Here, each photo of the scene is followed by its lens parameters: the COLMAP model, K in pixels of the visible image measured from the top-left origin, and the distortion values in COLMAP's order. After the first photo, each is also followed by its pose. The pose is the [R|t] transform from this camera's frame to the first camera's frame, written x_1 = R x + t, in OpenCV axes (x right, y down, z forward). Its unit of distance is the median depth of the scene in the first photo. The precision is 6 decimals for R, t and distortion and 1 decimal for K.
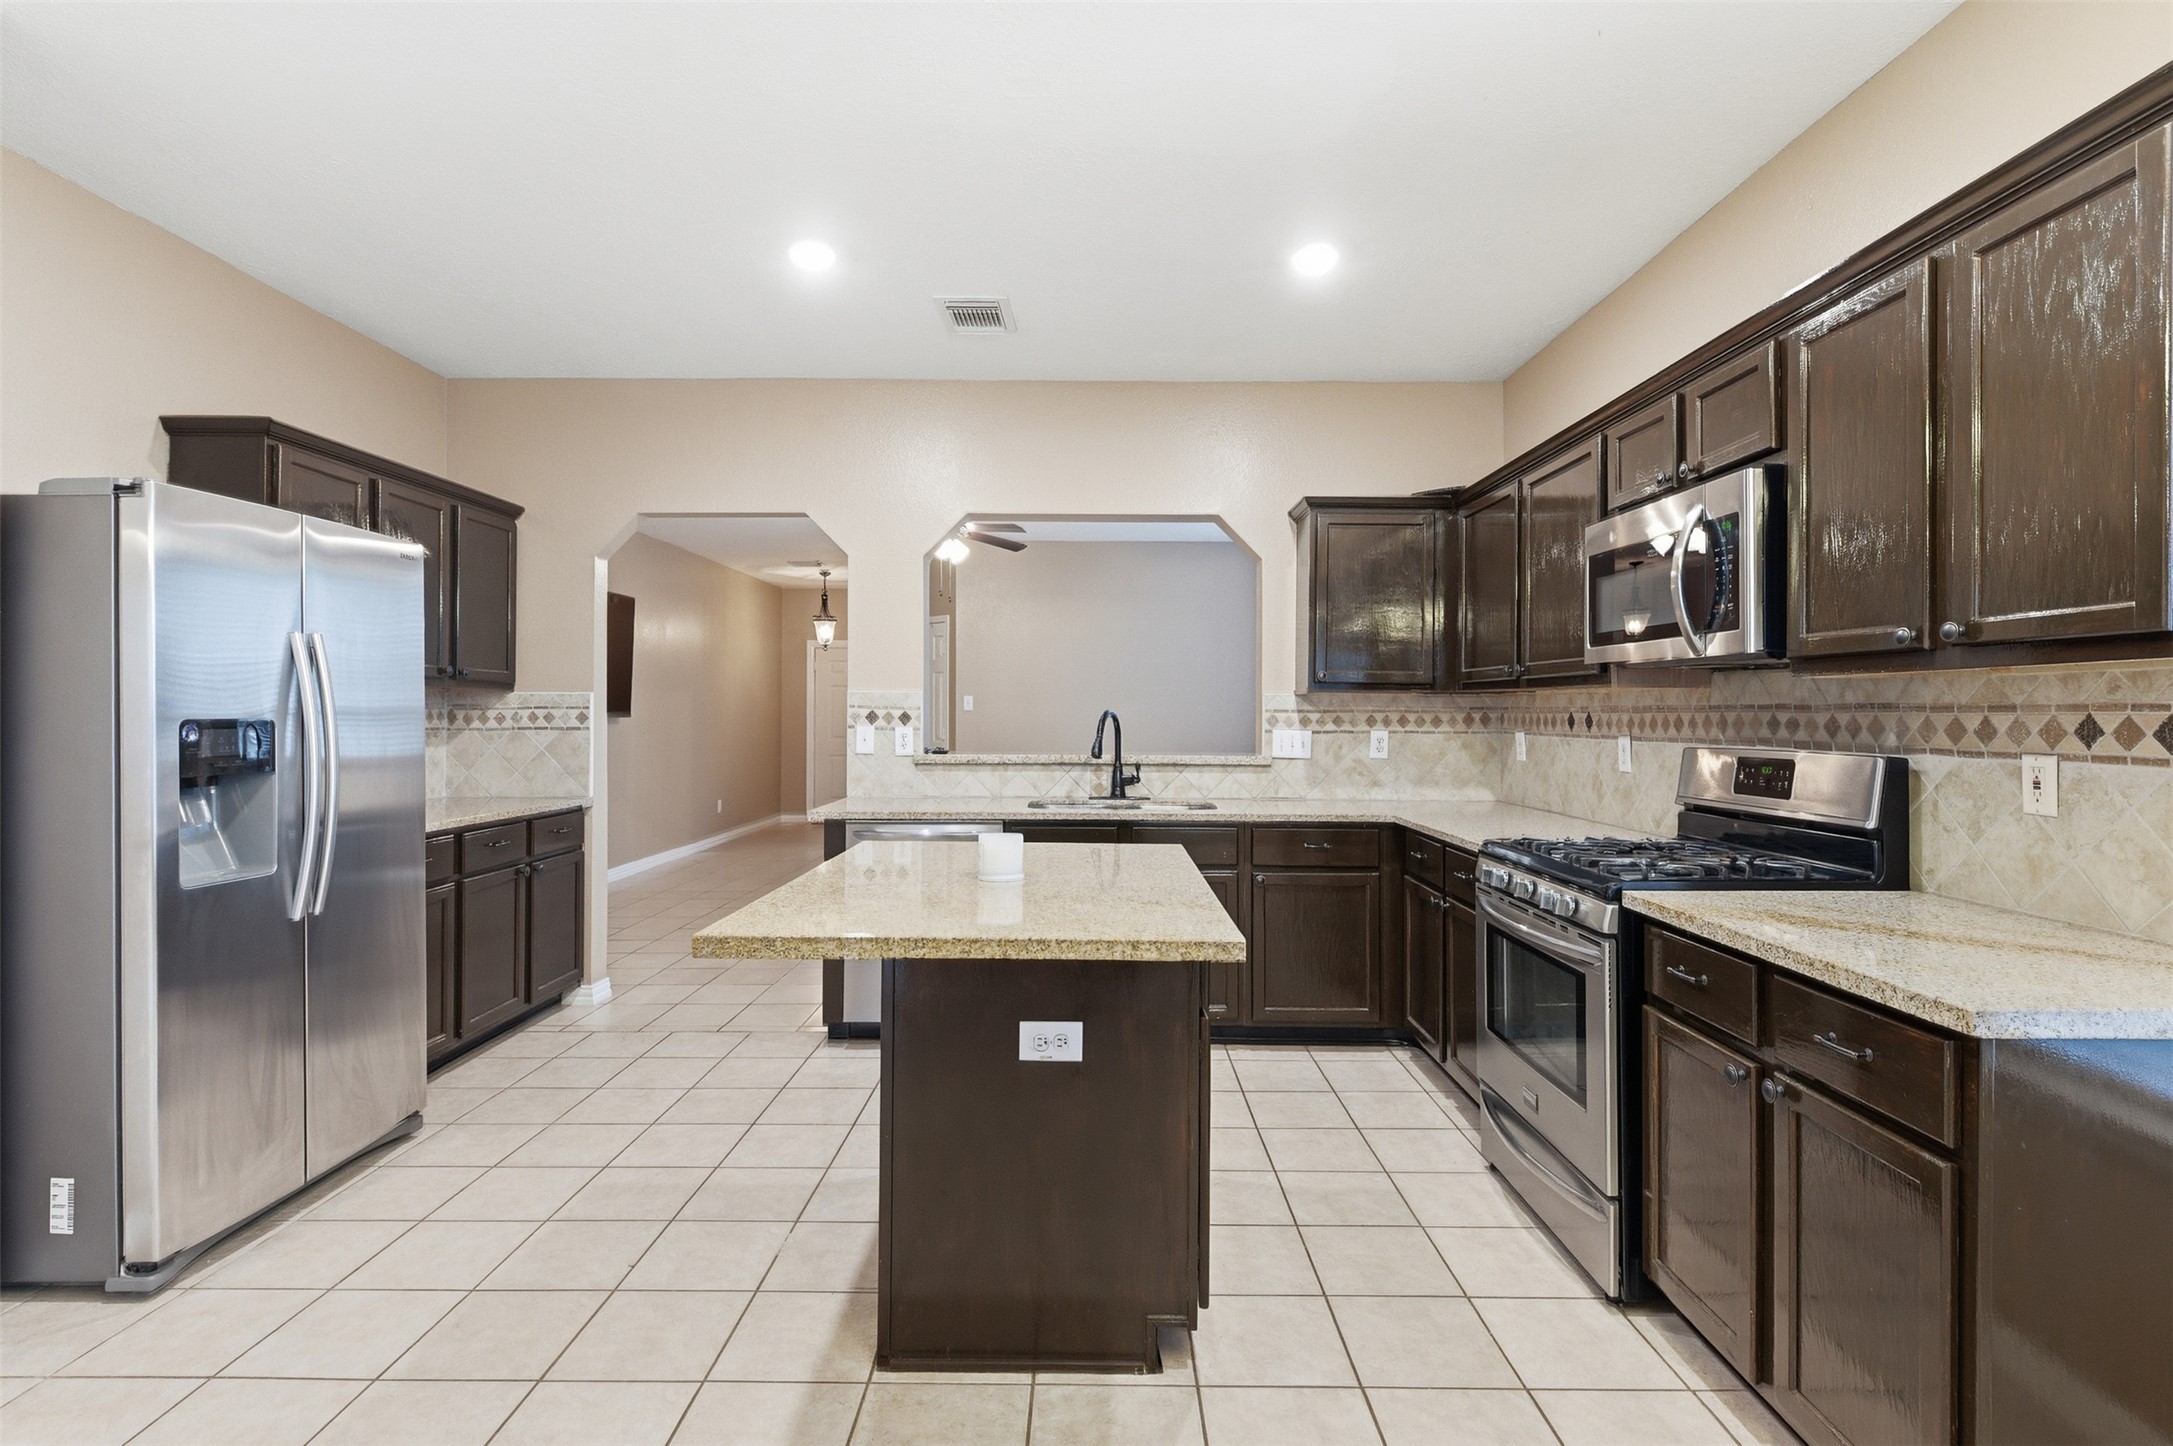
lens RADIAL K [[1015.5, 0, 1079.6], [0, 1015.5, 712.0], [0, 0, 1]] dist [0.005772, -0.002885]
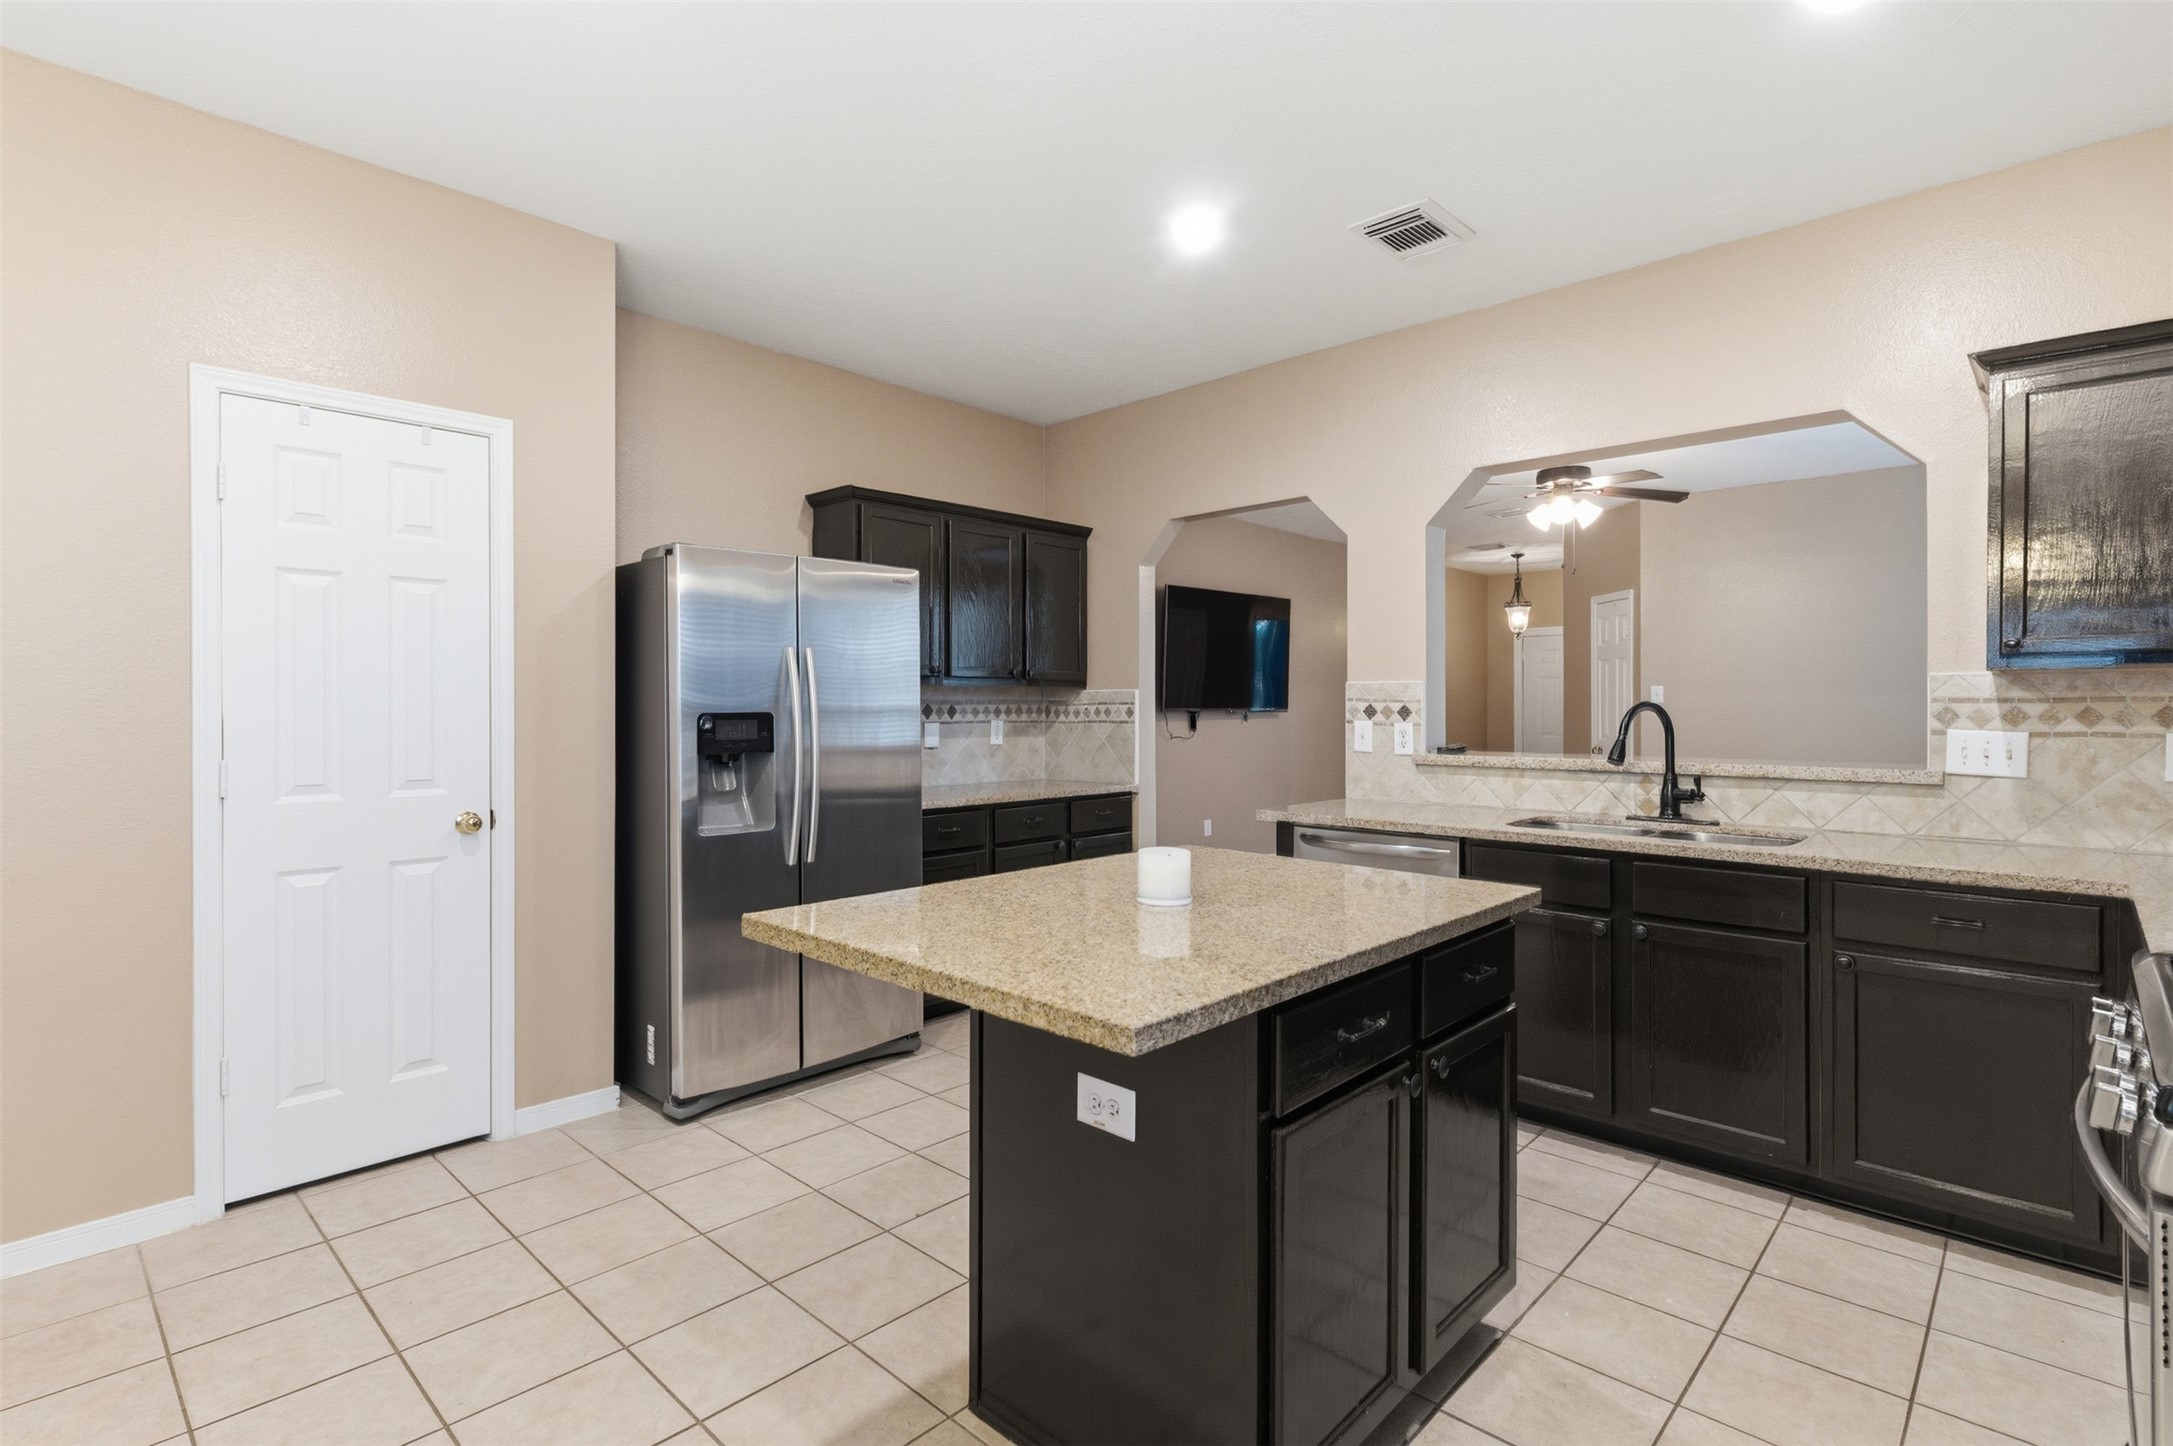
lens RADIAL K [[1015.5, 0, 1113.0], [0, 1015.5, 710.9], [0, 0, 1]] dist [0.005772, -0.002885]
pose [[0.741742, -0.001724, -0.670683, 0.234395], [0.004283, 0.999988, 0.002165, 0.001737], [0.670671, -0.004478, 0.741741, 0.177032]]
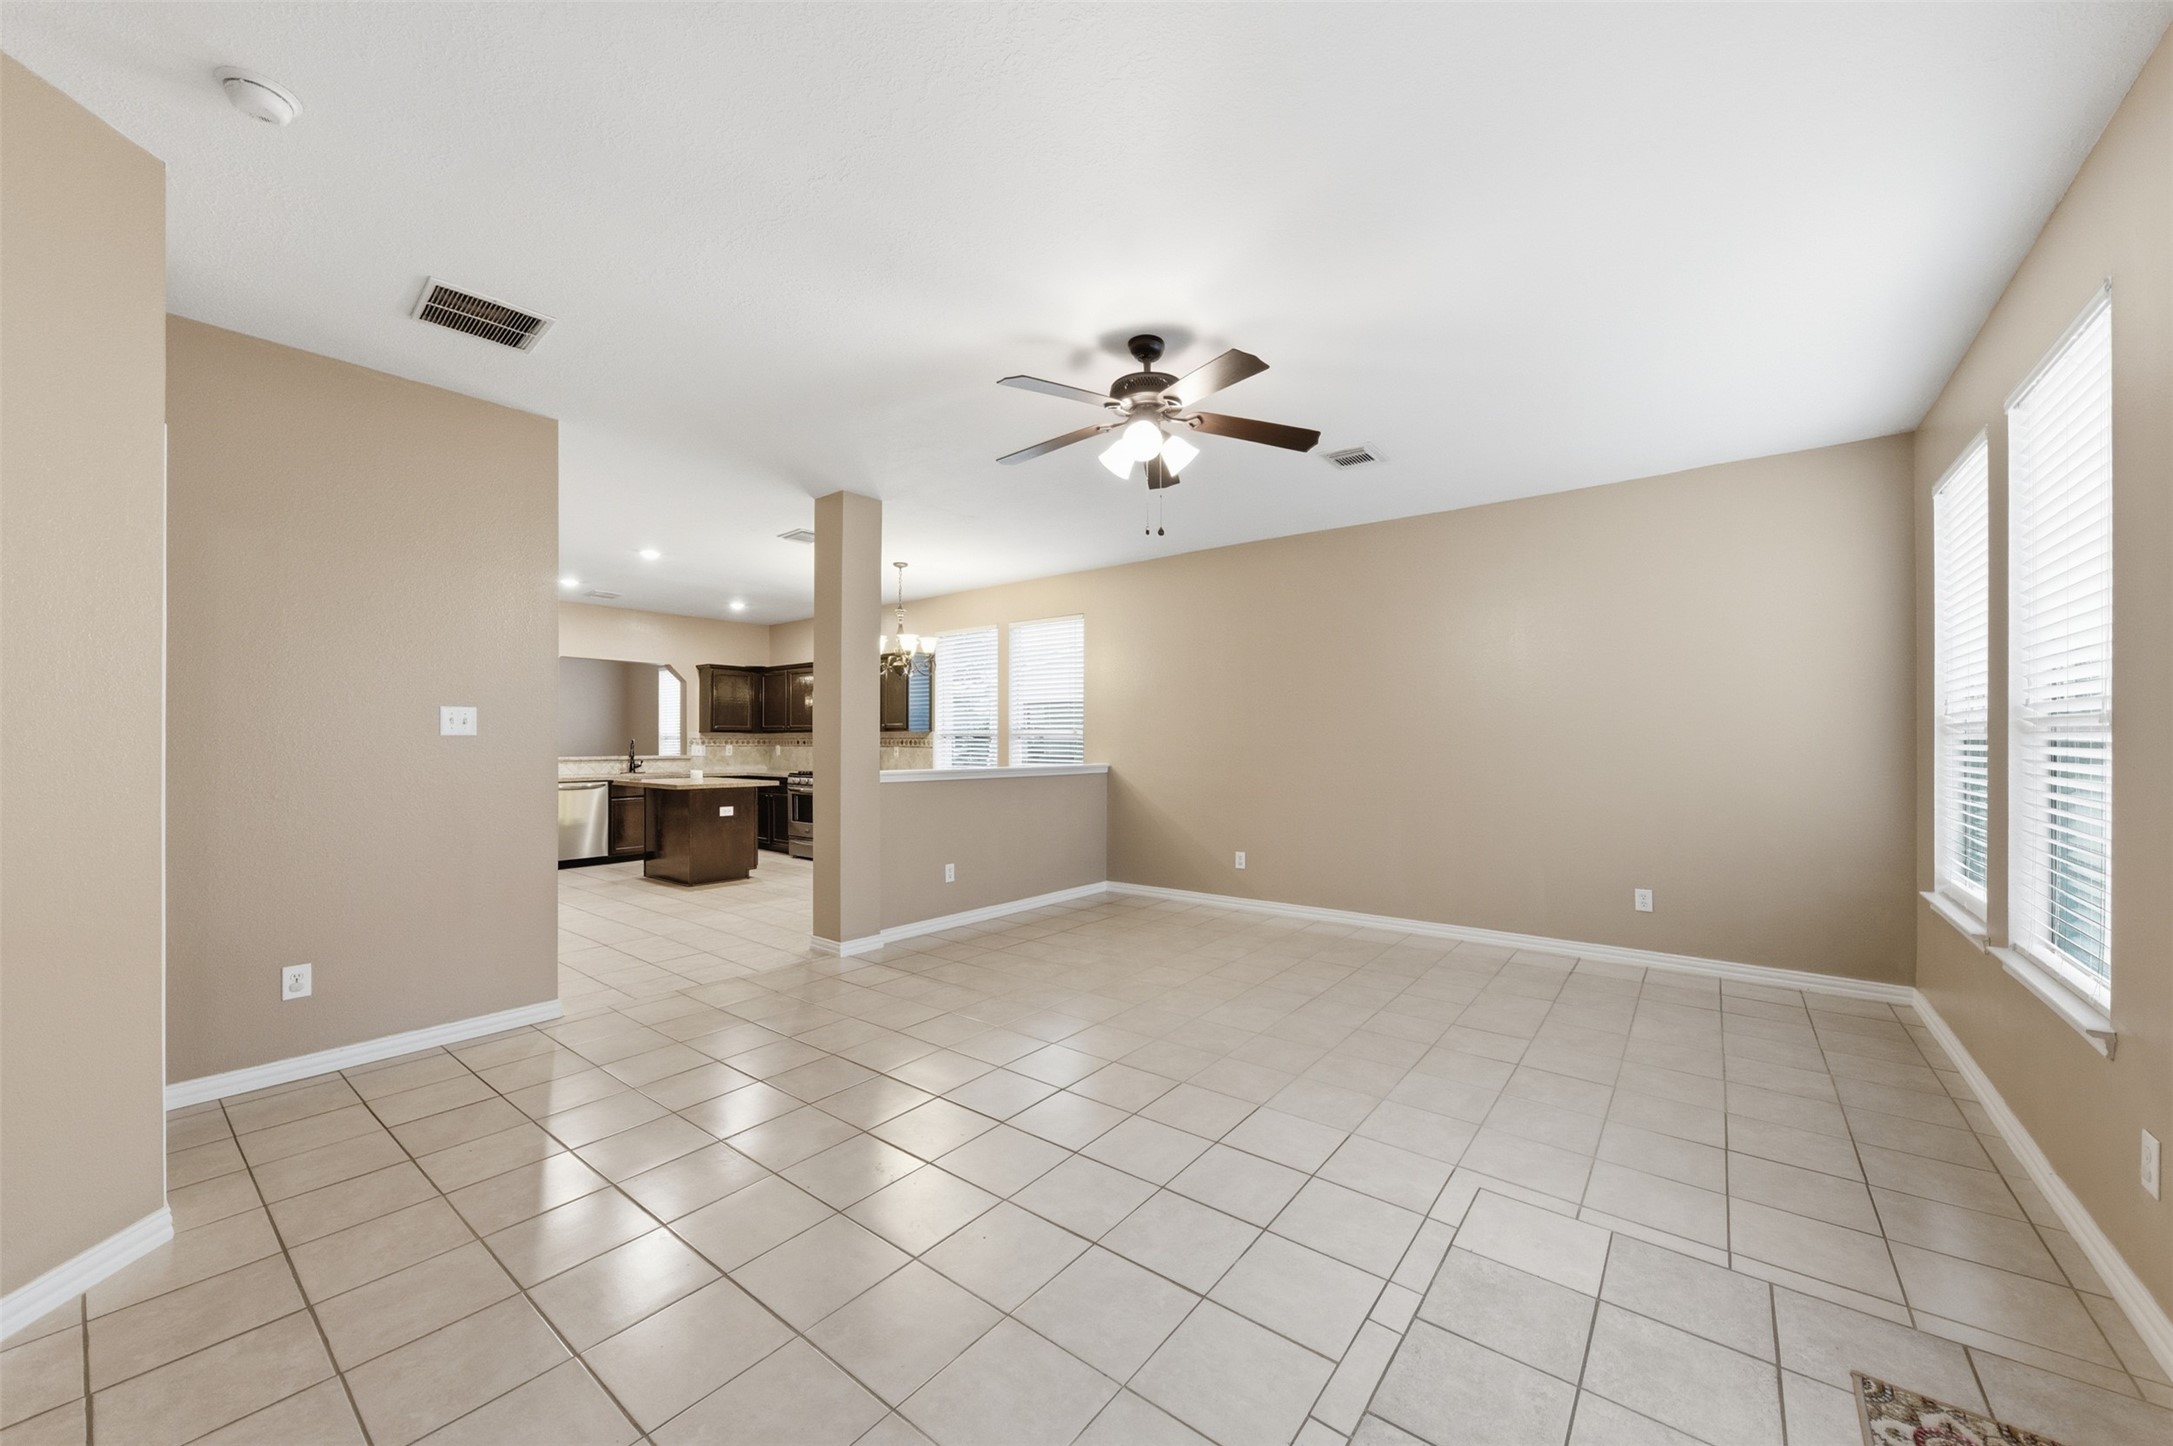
lens RADIAL K [[797.8, 0, 1095.0], [0, 797.8, 736.9], [0, 0, 1]] dist [-0.002316, 0.000477]
pose [[0.596764, 0.001317, 0.802416, -0.884686], [-0.001659, 0.999999, -0.000408, -0.007369], [-0.802415, -0.001088, 0.596765, -1.146014]]
